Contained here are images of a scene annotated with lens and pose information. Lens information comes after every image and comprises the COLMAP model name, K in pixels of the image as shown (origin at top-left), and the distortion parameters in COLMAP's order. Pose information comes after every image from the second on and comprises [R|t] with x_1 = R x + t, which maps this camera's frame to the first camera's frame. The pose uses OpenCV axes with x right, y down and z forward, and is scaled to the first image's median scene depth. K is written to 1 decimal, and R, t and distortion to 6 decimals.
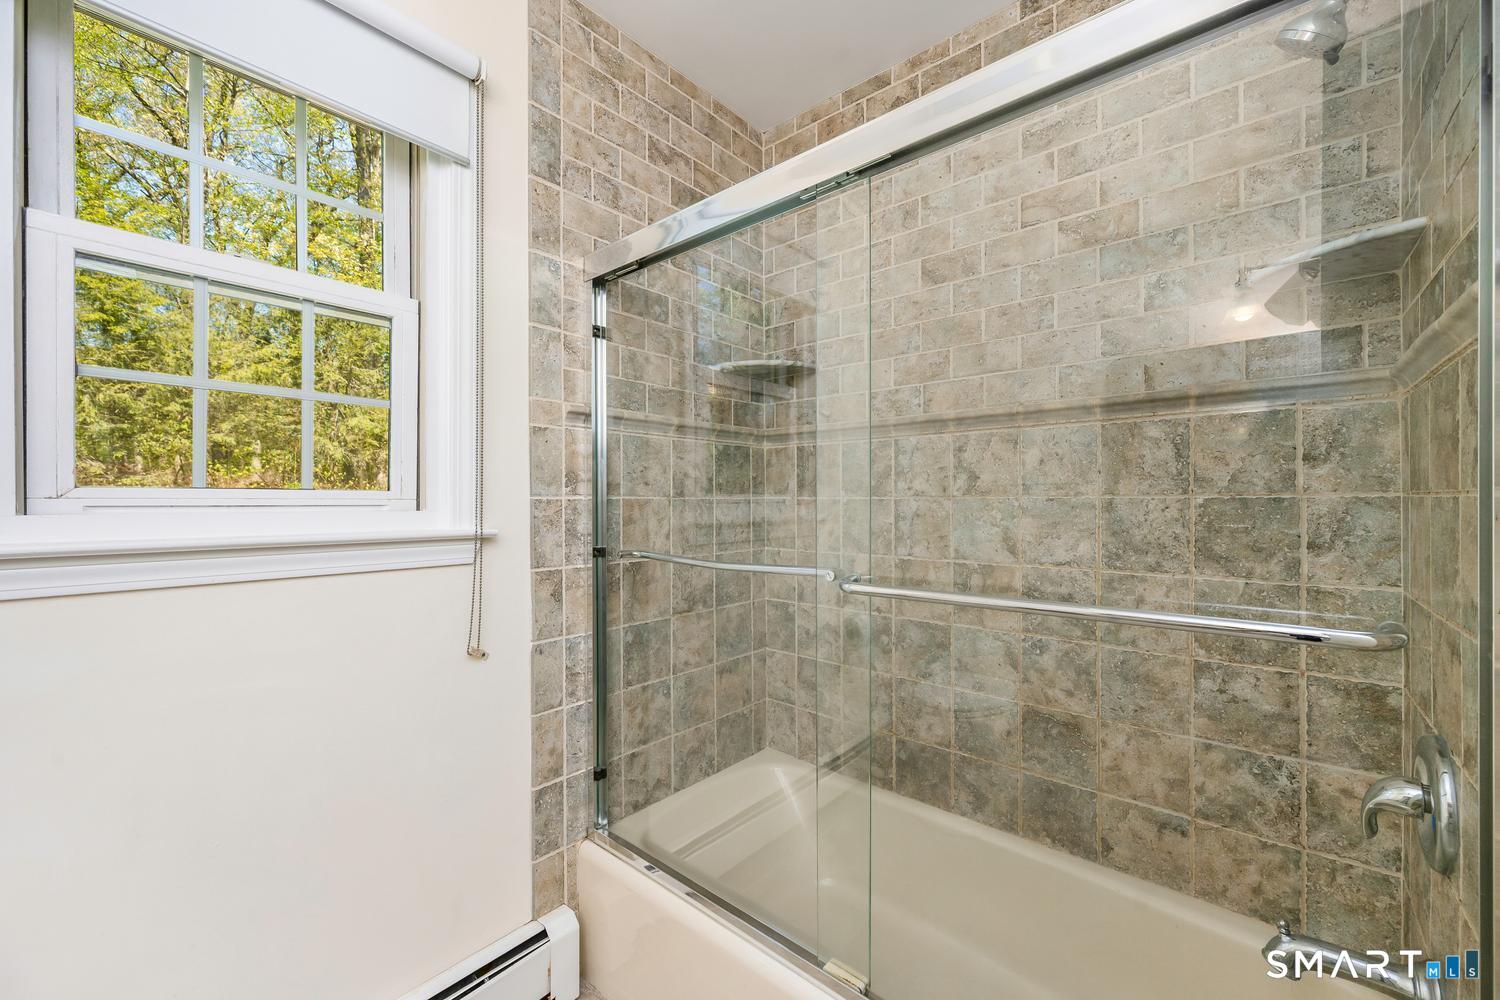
lens RADIAL K [[585.2, 0, 751.1], [0, 585.2, 502.4], [0, 0, 1]] dist [-0.001615, -0.000217]
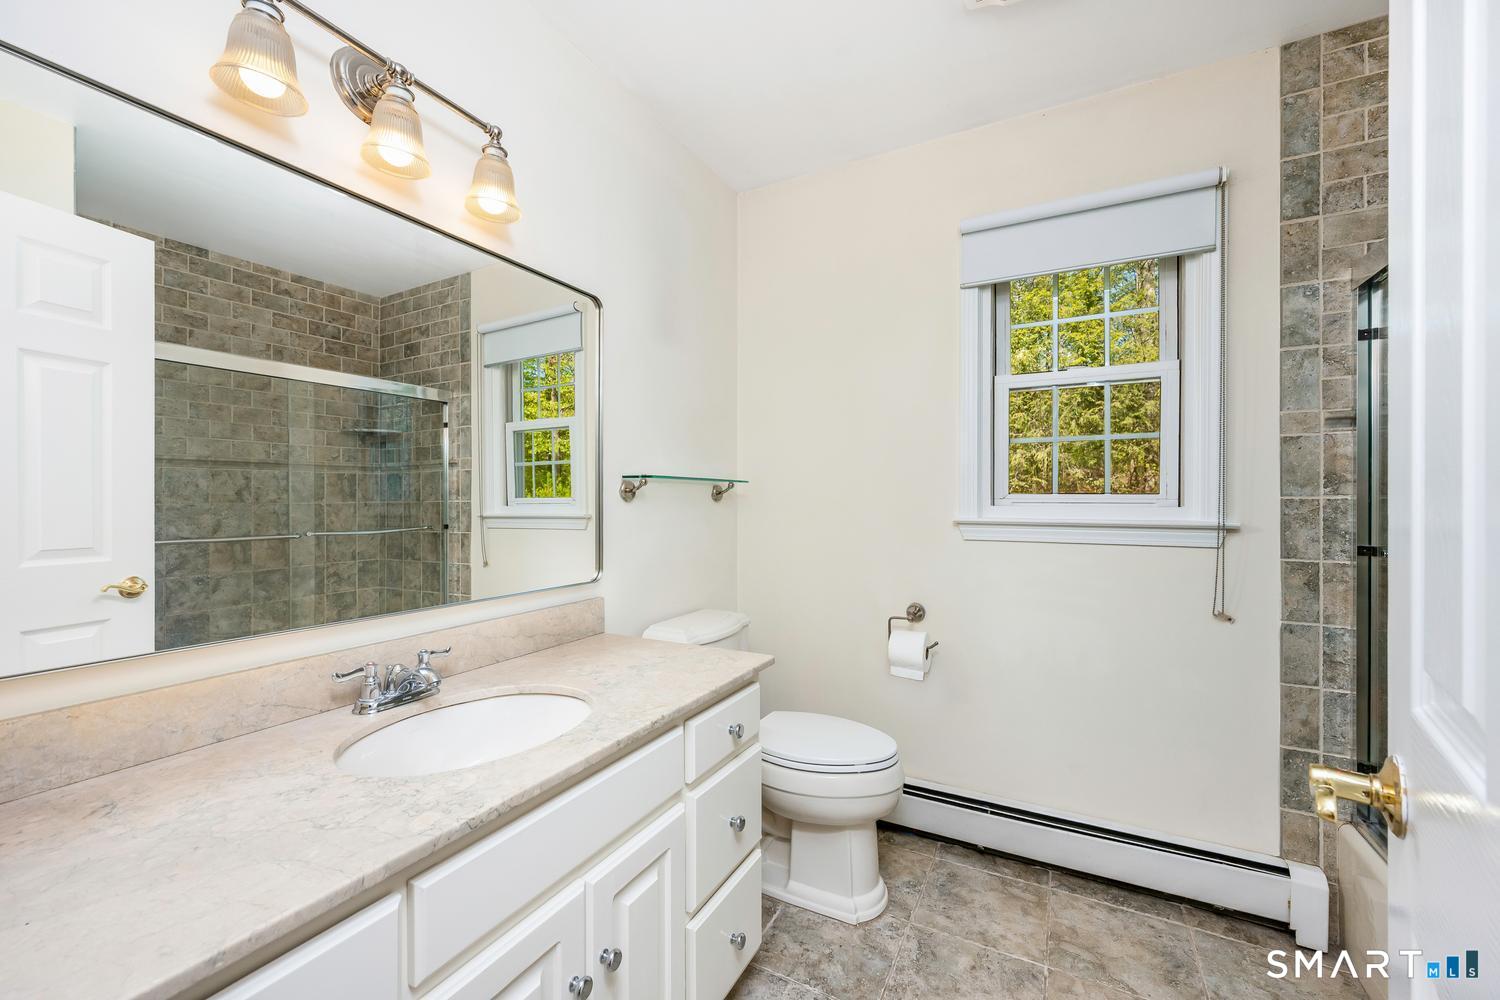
lens RADIAL K [[585.2, 0, 751.1], [0, 585.2, 502.4], [0, 0, 1]] dist [-0.001615, -0.000217]
pose [[0.209019, 0.007428, -0.977883, 0.535608], [-0.001998, 0.999972, 0.007169, -0.004784], [0.977910, 0.000456, 0.209028, -0.279280]]
